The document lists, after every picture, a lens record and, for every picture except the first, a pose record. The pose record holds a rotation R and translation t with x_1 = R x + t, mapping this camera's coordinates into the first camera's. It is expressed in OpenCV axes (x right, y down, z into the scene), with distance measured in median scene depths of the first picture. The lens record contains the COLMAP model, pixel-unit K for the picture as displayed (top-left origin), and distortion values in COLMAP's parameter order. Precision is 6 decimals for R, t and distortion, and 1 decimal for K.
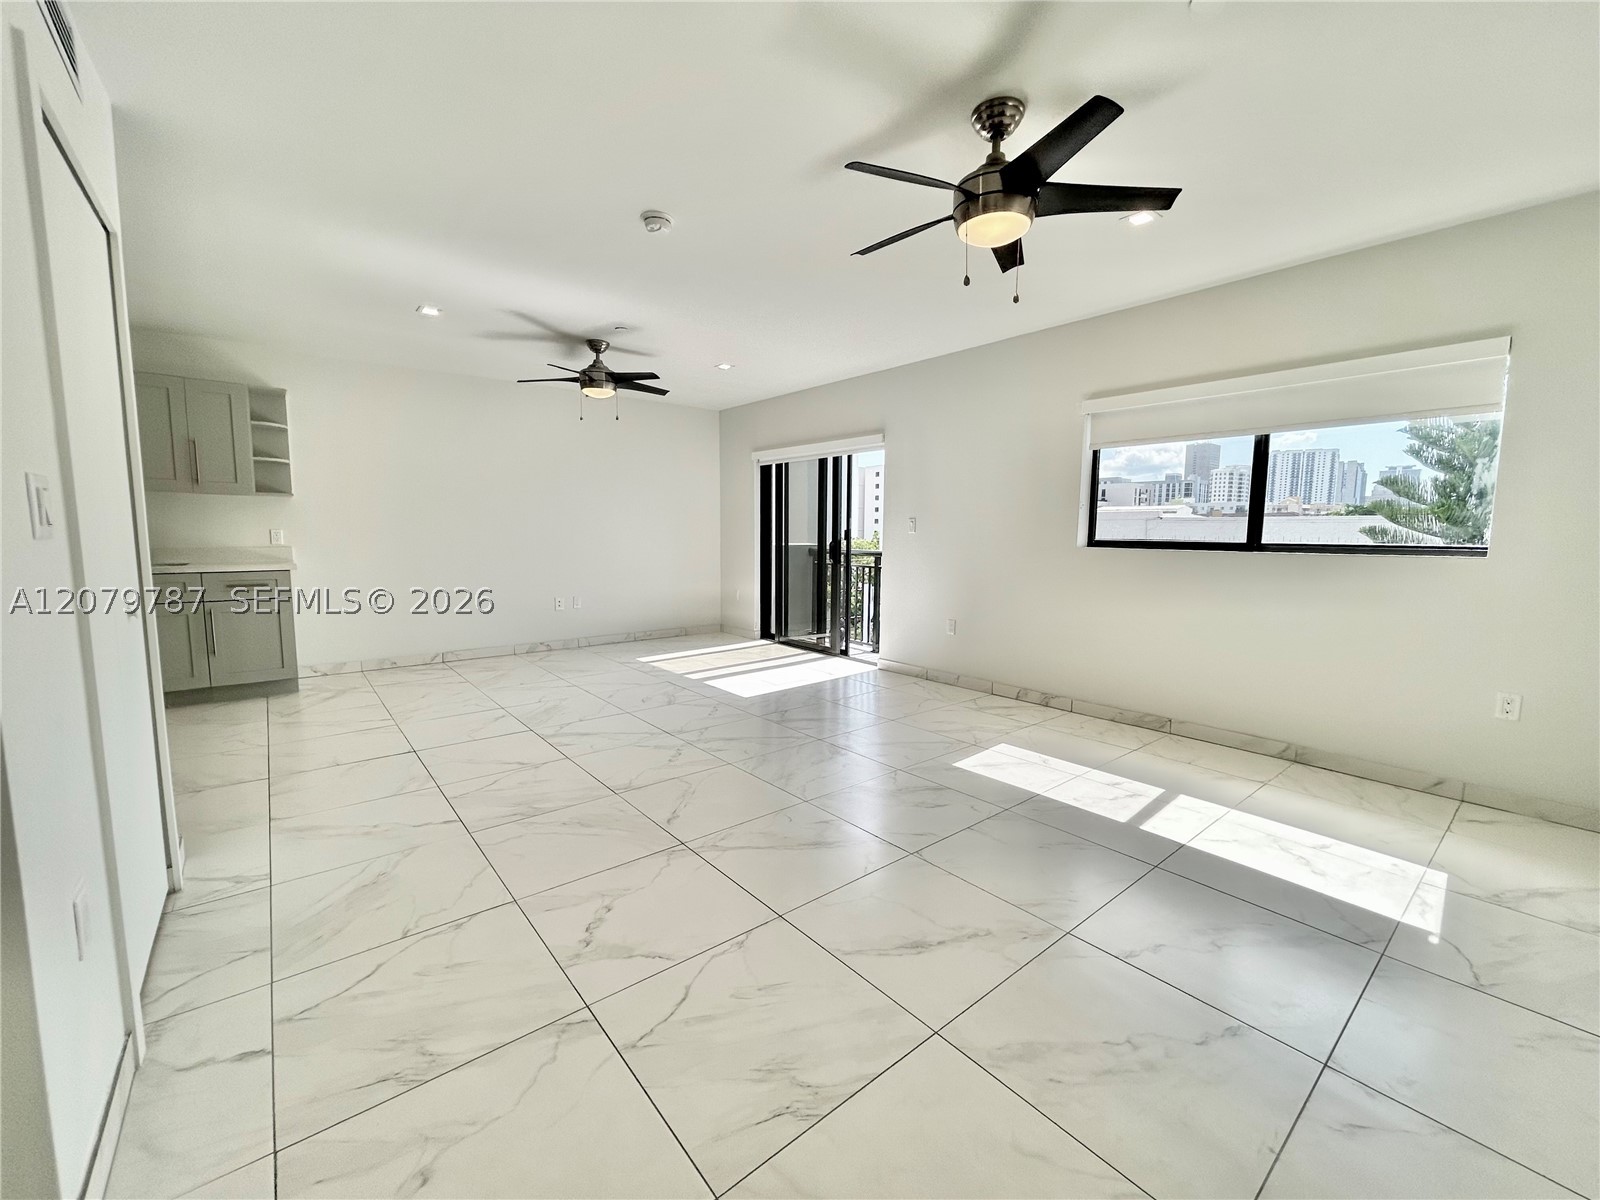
lens RADIAL K [[651.8, 0, 802.3], [0, 651.8, 597.3], [0, 0, 1]] dist [-0.002697, 0.002657]
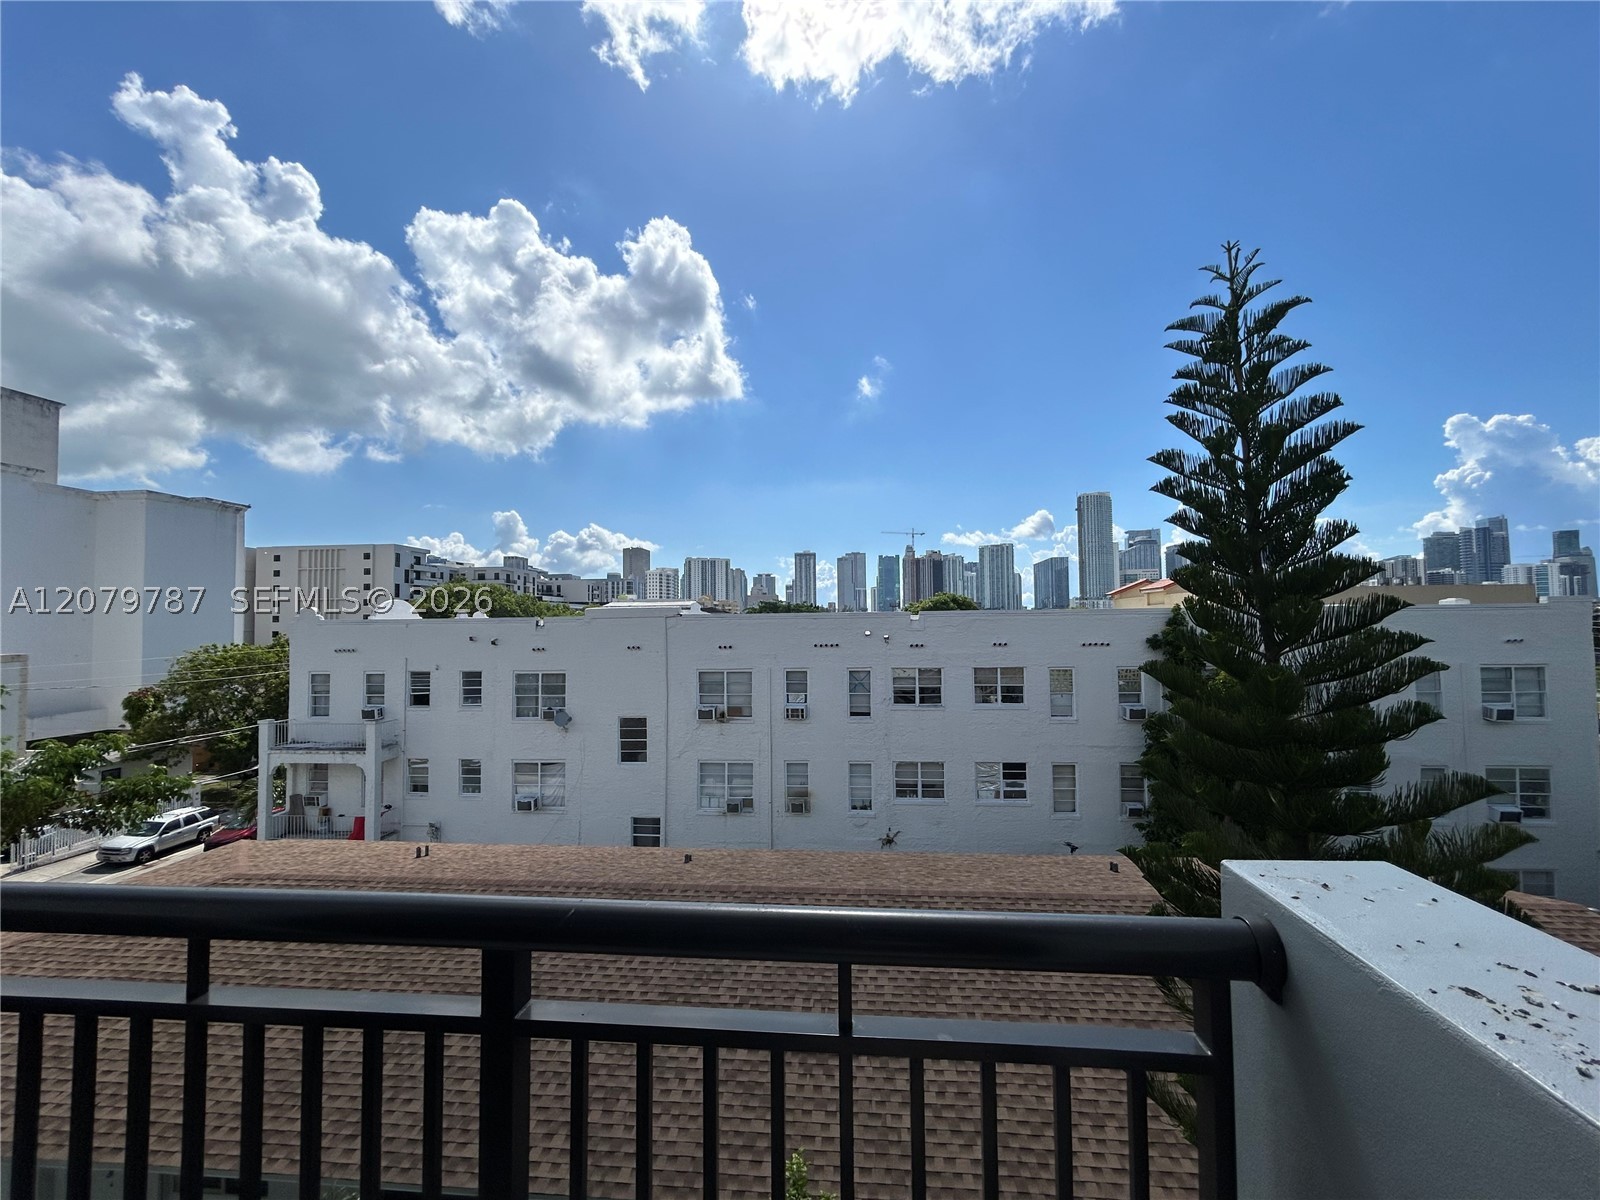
lens RADIAL K [[651.8, 0, 801.4], [0, 651.8, 599.3], [0, 0, 1]] dist [-0.002697, 0.002657]
pose [[0.701658, 0.009436, 0.712452, 0.115803], [0.091698, 0.990401, -0.103426, -0.166076], [-0.706589, 0.137900, 0.694057, 1.382635]]
